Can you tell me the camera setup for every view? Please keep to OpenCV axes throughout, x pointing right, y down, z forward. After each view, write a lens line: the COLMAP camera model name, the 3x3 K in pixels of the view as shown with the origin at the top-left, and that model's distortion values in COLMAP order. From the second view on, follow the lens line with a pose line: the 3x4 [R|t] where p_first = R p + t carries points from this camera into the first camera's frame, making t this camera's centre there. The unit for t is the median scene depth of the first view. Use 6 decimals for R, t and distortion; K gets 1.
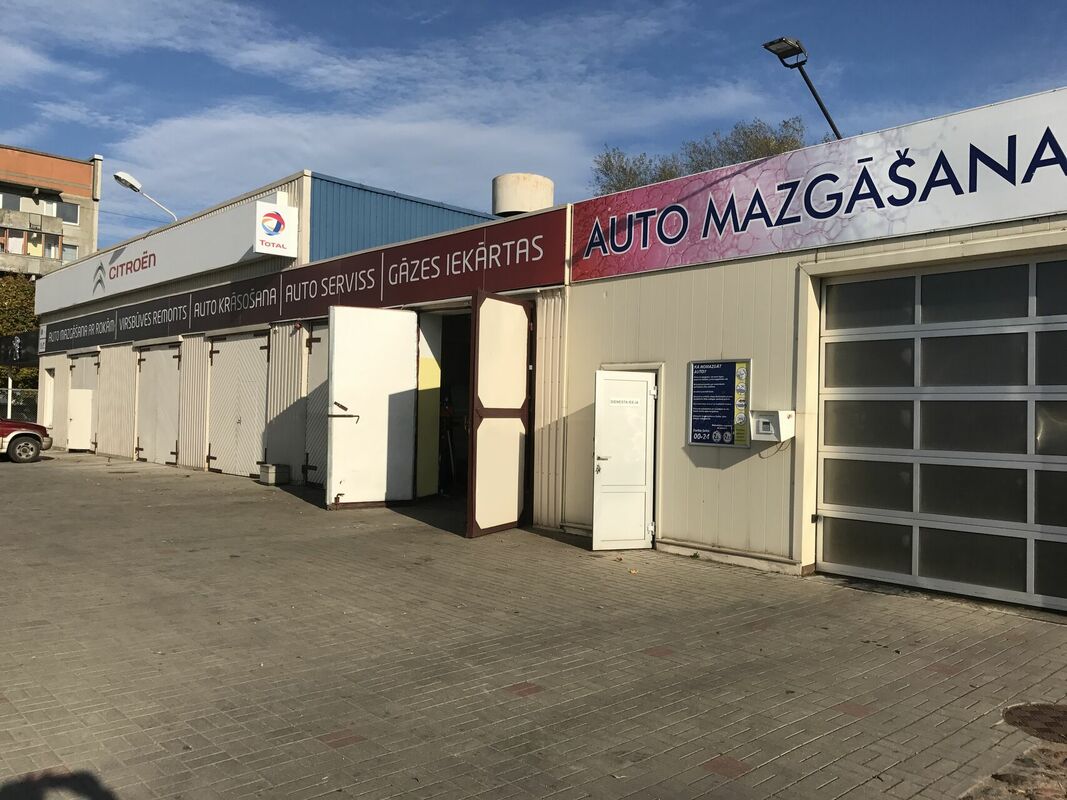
lens RADIAL K [[867.6, 0, 527.1], [0, 867.6, 397.8], [0, 0, 1]] dist [0.001741, -0.006735]
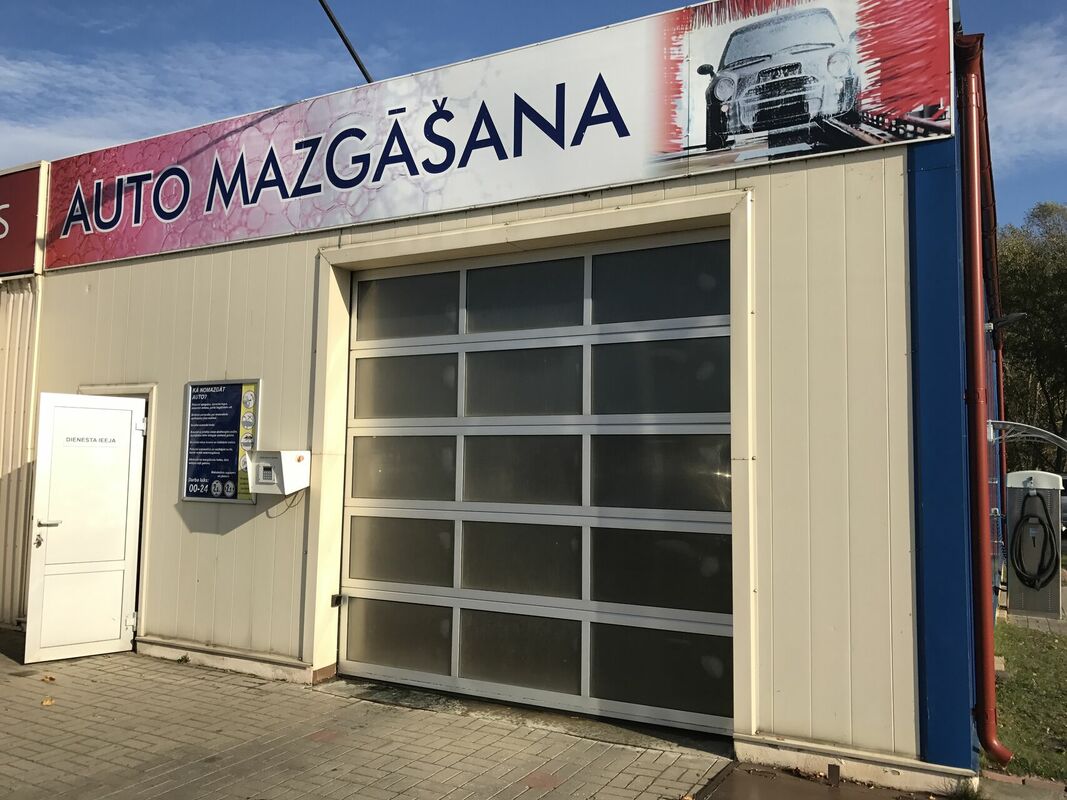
lens RADIAL K [[867.6, 0, 536.6], [0, 867.6, 398.7], [0, 0, 1]] dist [0.001741, -0.006735]
pose [[0.940467, 0.017384, 0.339441, 0.234149], [0.000268, 0.998653, -0.051888, 0.008979], [-0.339886, 0.048890, 0.939195, 0.252647]]
